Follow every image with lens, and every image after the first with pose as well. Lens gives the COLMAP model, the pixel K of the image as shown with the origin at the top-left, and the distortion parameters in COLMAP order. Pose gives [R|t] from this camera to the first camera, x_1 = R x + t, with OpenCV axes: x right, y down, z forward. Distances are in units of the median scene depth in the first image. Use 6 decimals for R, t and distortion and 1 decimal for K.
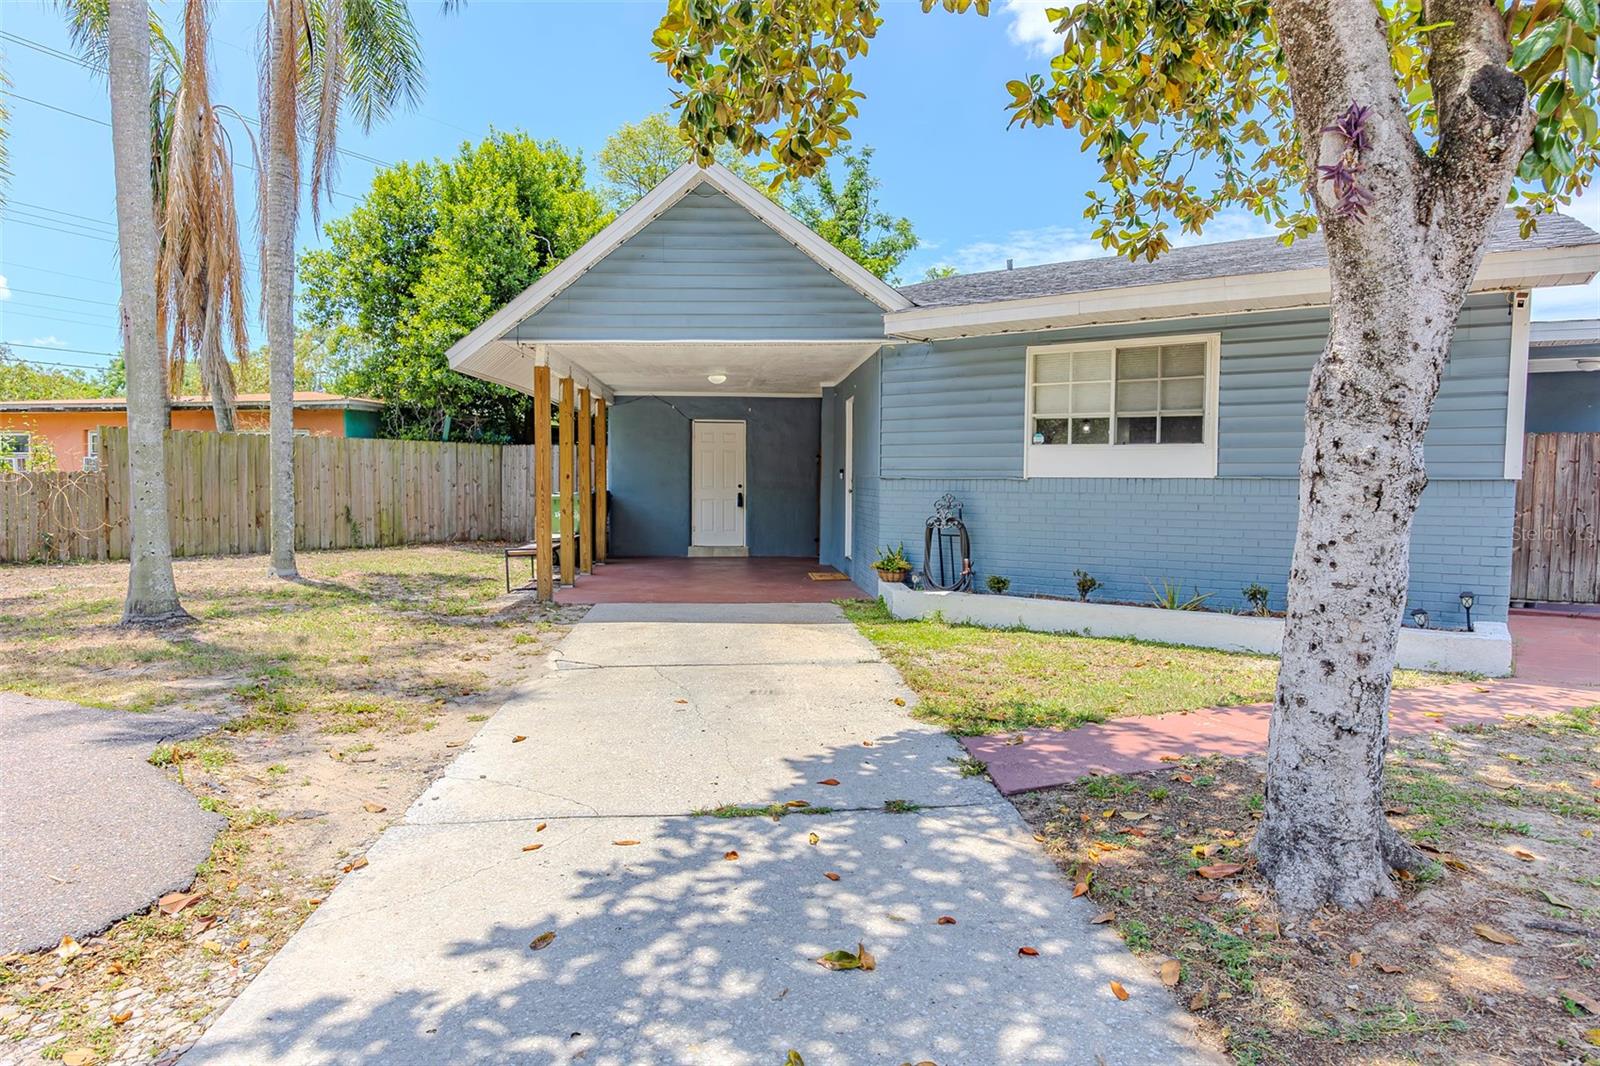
lens RADIAL K [[961.0, 0, 787.4], [0, 961.0, 526.3], [0, 0, 1]] dist [-0.035616, 0.003264]
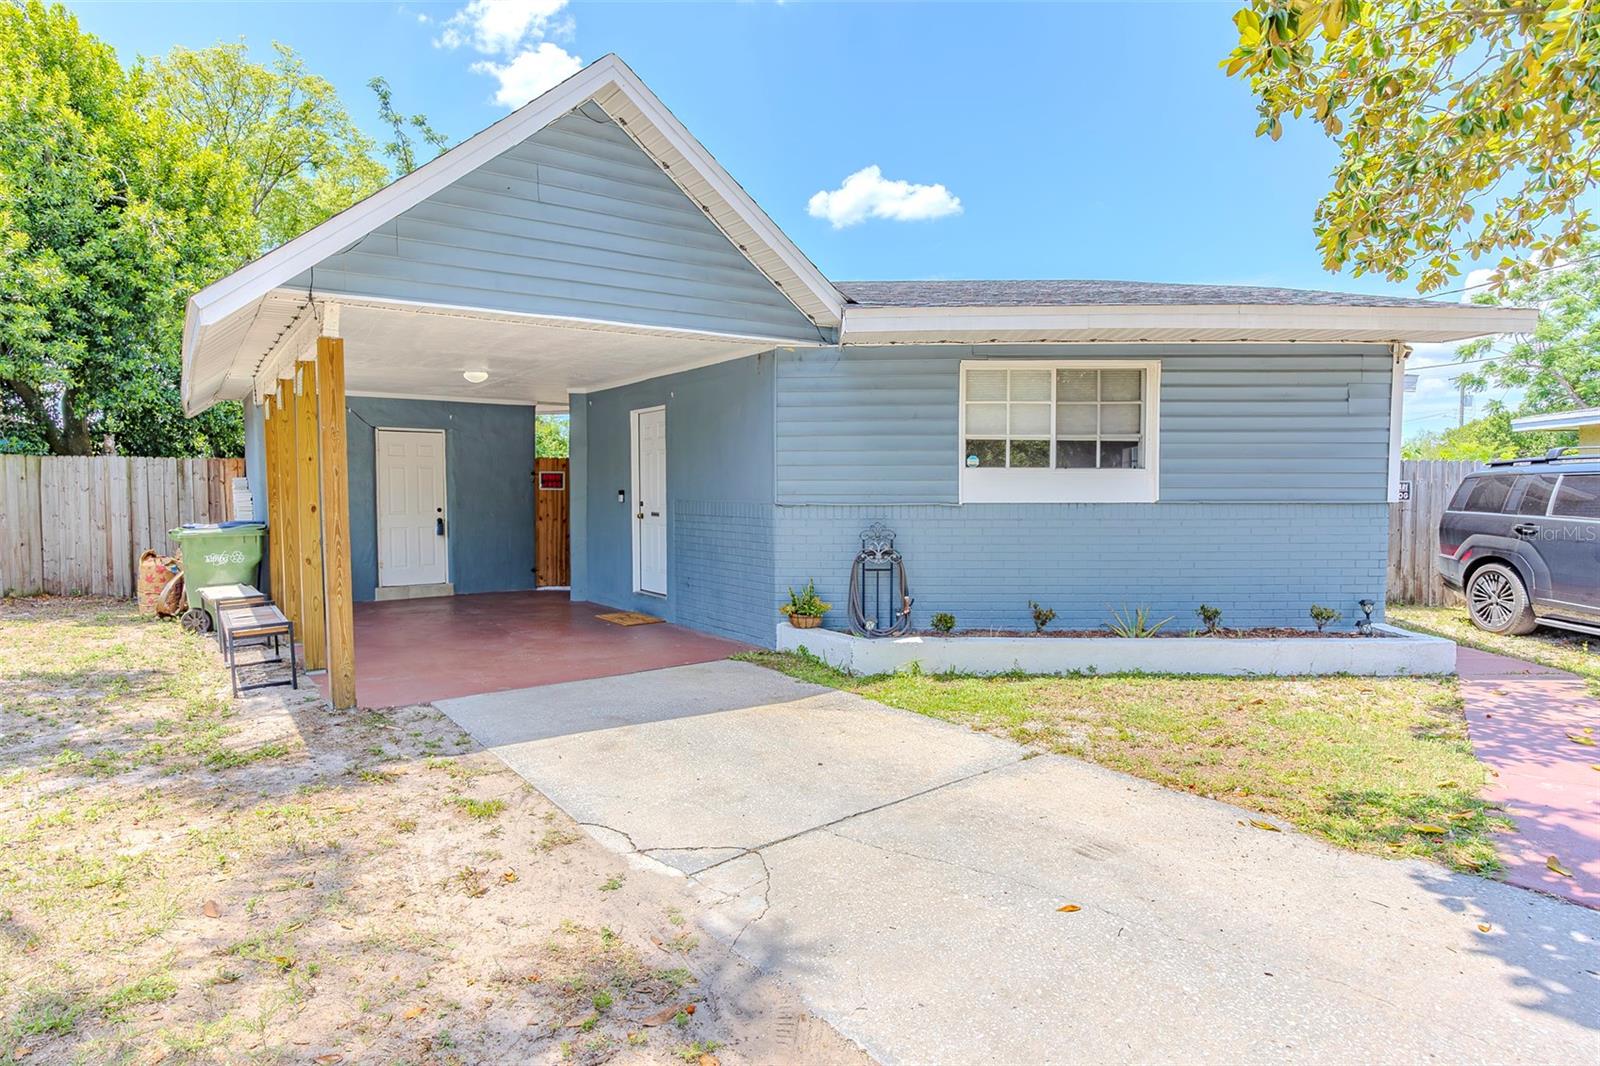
lens RADIAL K [[856.6, 0, 792.4], [0, 856.6, 526.4], [0, 0, 1]] dist [-0.043880, 0.010617]
pose [[0.838691, -0.032425, 0.543641, -0.319843], [0.033483, 0.999408, 0.007953, -0.039162], [-0.543577, 0.011533, 0.839280, 0.387454]]
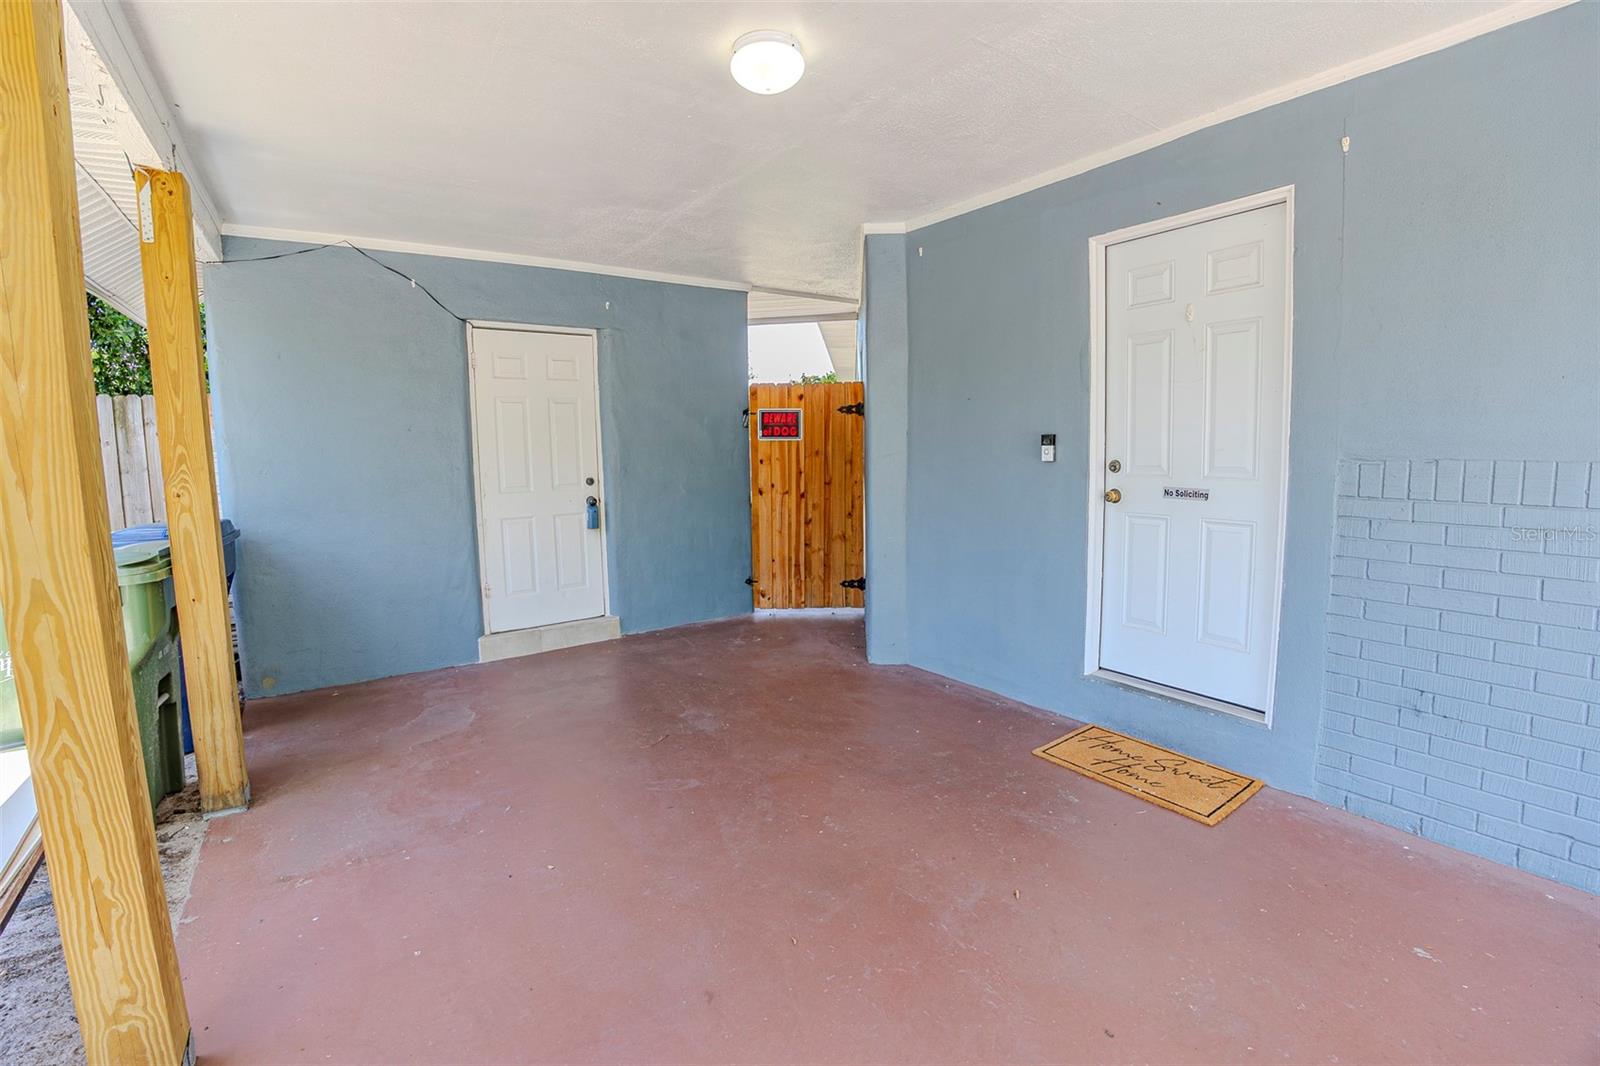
lens RADIAL K [[729.1, 0, 775.0], [0, 729.1, 500.4], [0, 0, 1]] dist [-0.004961, -0.000190]
pose [[0.863723, -0.070313, 0.499038, -0.239071], [0.054543, 0.997445, 0.046135, -0.073481], [-0.501007, -0.012629, 0.865351, 1.125286]]
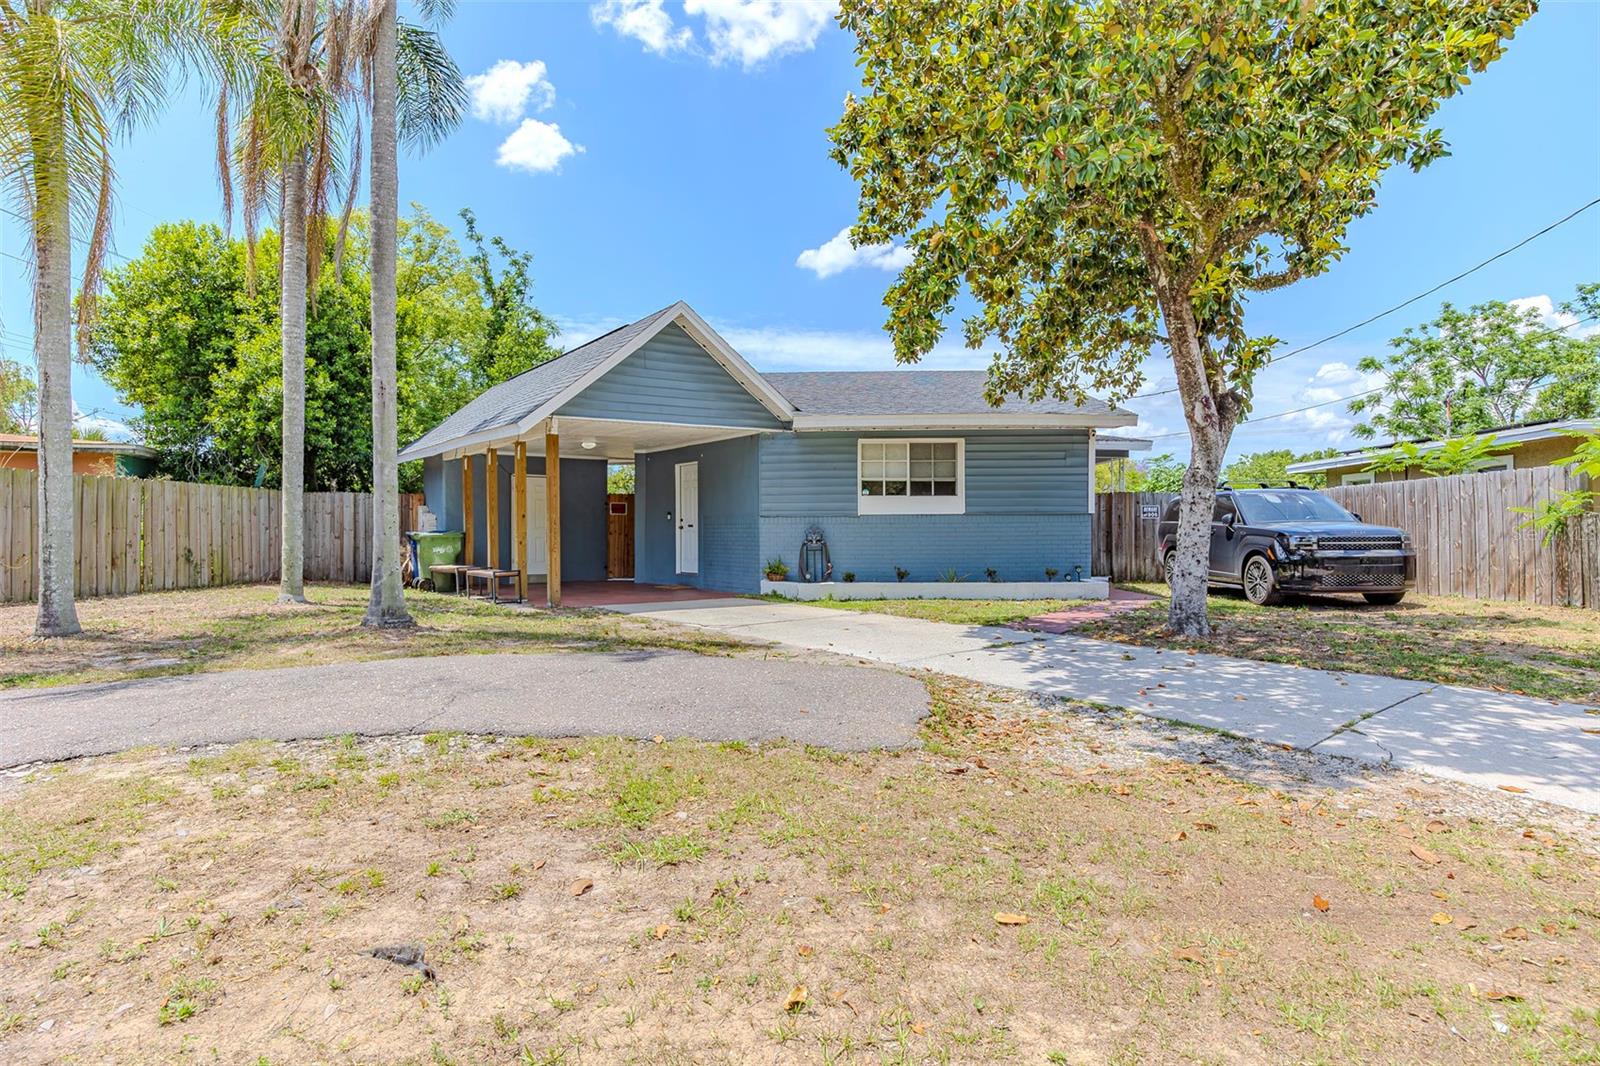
lens RADIAL K [[856.6, 0, 796.6], [0, 856.6, 521.5], [0, 0, 1]] dist [-0.043880, 0.010617]
pose [[0.837511, -0.003503, 0.546410, -0.656056], [0.036226, 0.998135, -0.049126, 0.031186], [-0.545219, 0.060938, 0.836076, -0.208685]]
